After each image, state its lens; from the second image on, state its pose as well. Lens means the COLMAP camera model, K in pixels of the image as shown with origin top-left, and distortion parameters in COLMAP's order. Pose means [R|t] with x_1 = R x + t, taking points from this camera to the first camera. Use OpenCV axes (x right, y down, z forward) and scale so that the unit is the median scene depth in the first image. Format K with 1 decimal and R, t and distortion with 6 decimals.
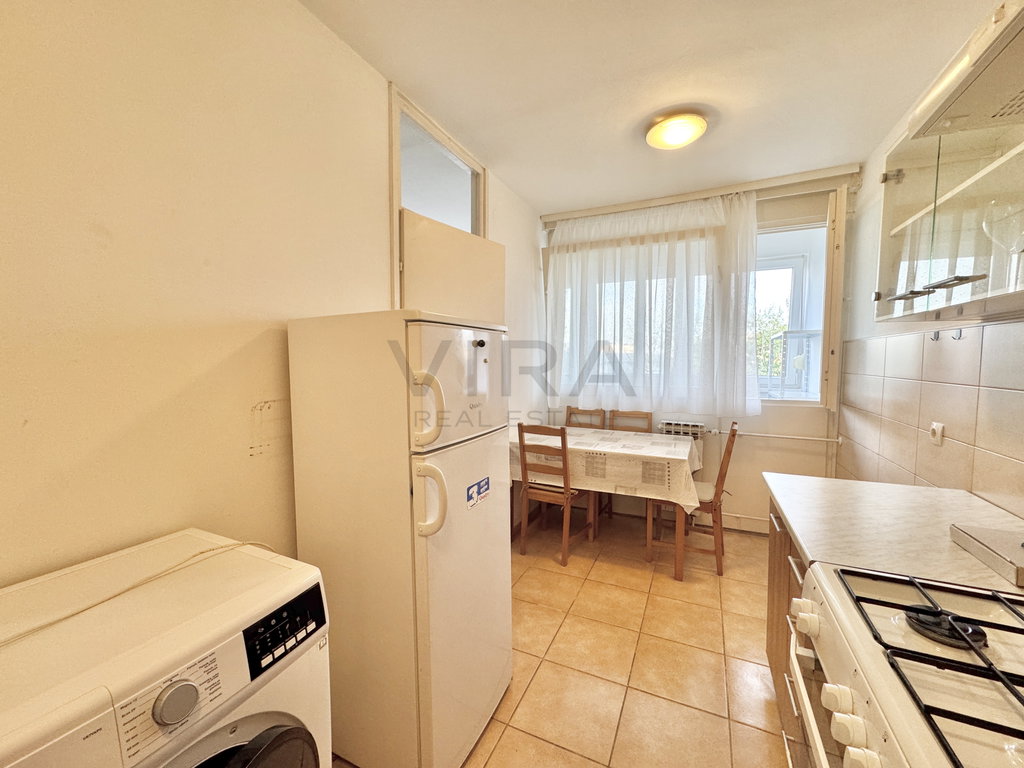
lens RADIAL K [[407.9, 0, 510.4], [0, 407.9, 384.3], [0, 0, 1]] dist [-0.003309, -0.000069]
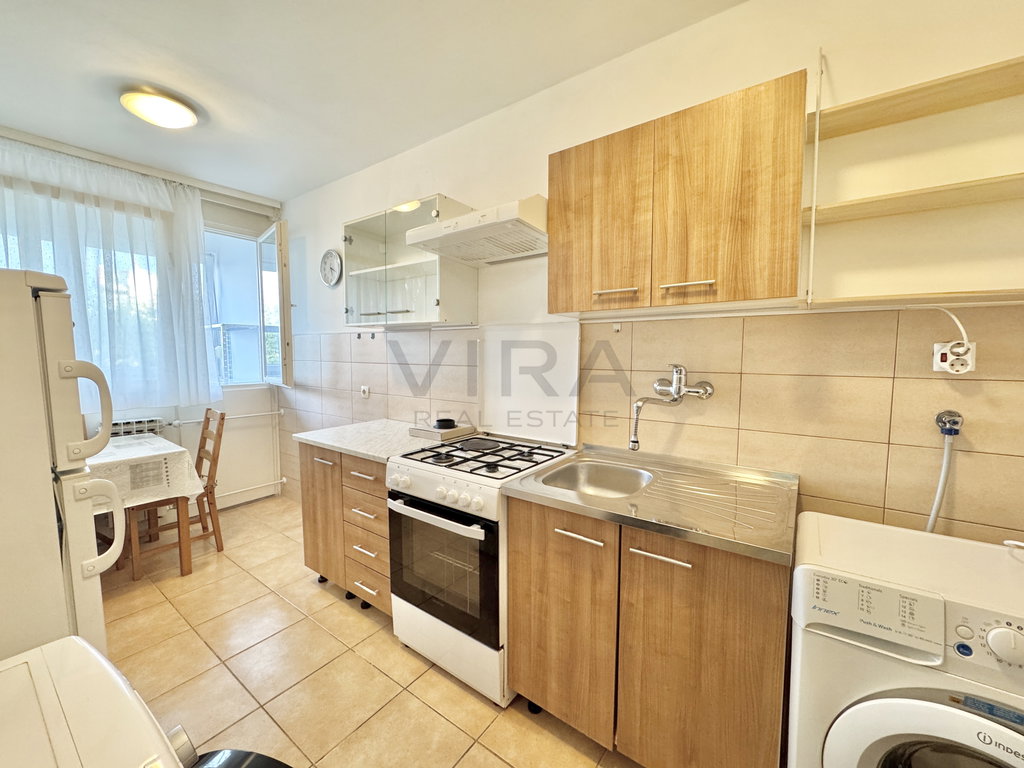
lens RADIAL K [[407.9, 0, 510.4], [0, 407.9, 384.3], [0, 0, 1]] dist [-0.003309, -0.000069]
pose [[0.186898, -0.077092, 0.979350, -0.365150], [0.054559, 0.996192, 0.068006, 0.001726], [-0.980863, 0.040722, 0.190392, 0.033466]]
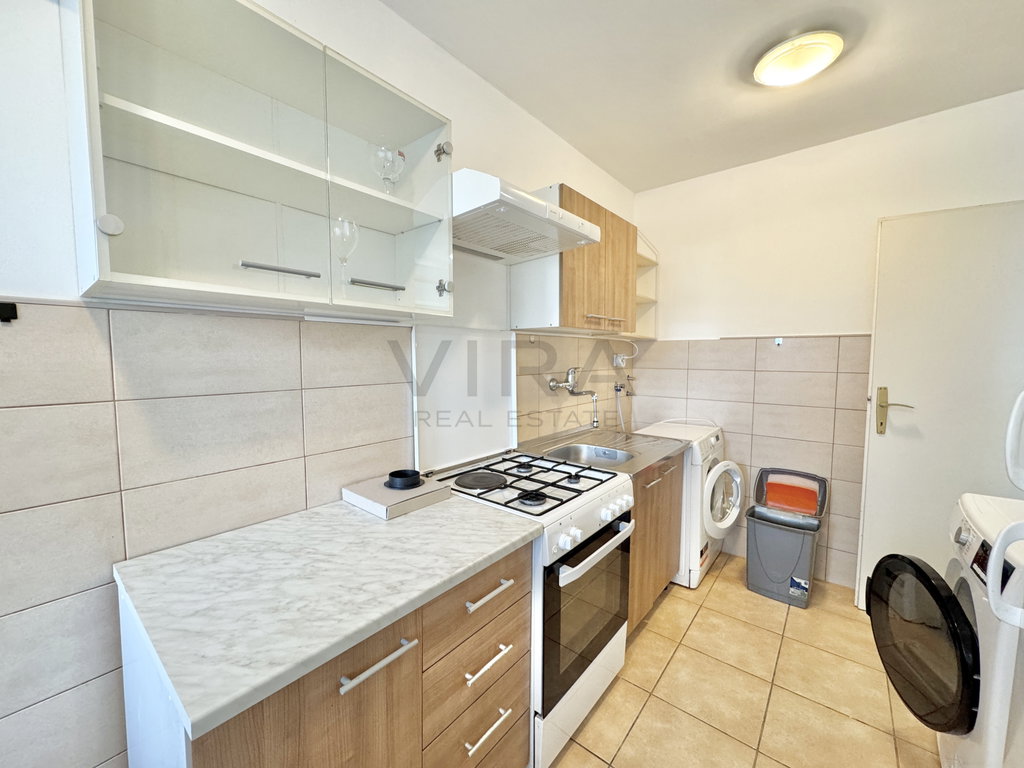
lens RADIAL K [[407.9, 0, 510.4], [0, 407.9, 384.3], [0, 0, 1]] dist [-0.003309, -0.000069]
pose [[-0.970346, -0.019477, 0.240933, 0.209091], [0.012495, 0.991374, 0.130469, -0.056176], [-0.241396, 0.129611, -0.961732, 0.828542]]
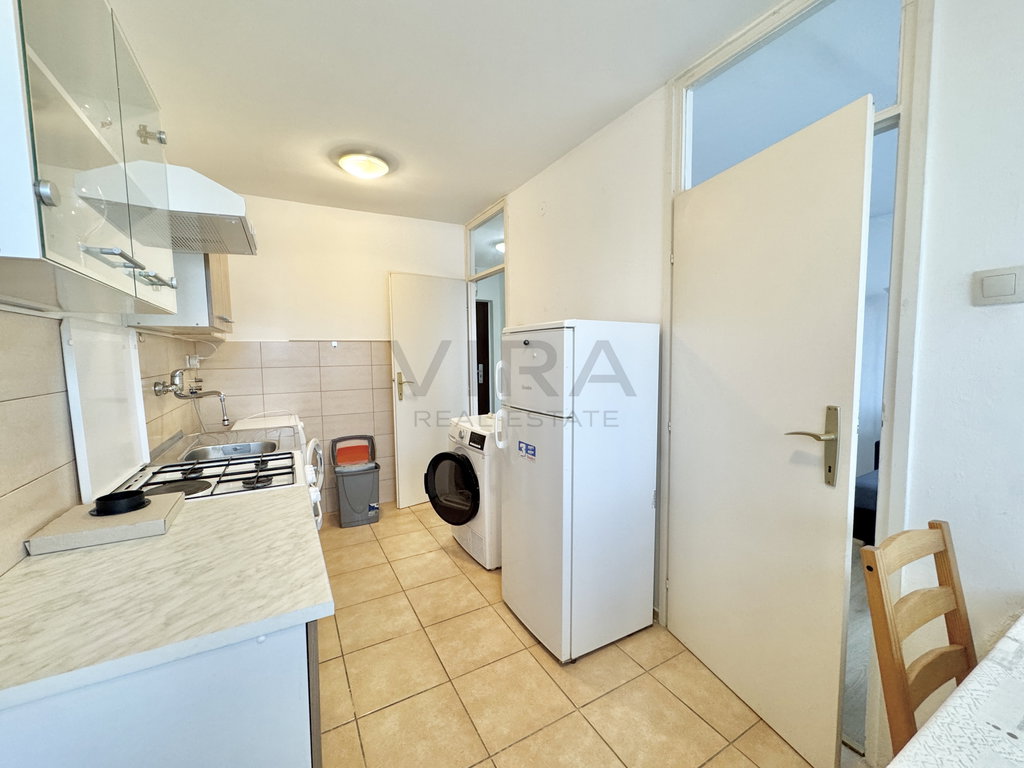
lens RADIAL K [[407.9, 0, 510.4], [0, 407.9, 384.3], [0, 0, 1]] dist [-0.003309, -0.000069]
pose [[-0.580256, 0.067922, -0.811597, 0.589346], [-0.037575, 0.993223, 0.109986, -0.060084], [0.813567, 0.094315, -0.573771, 0.964100]]
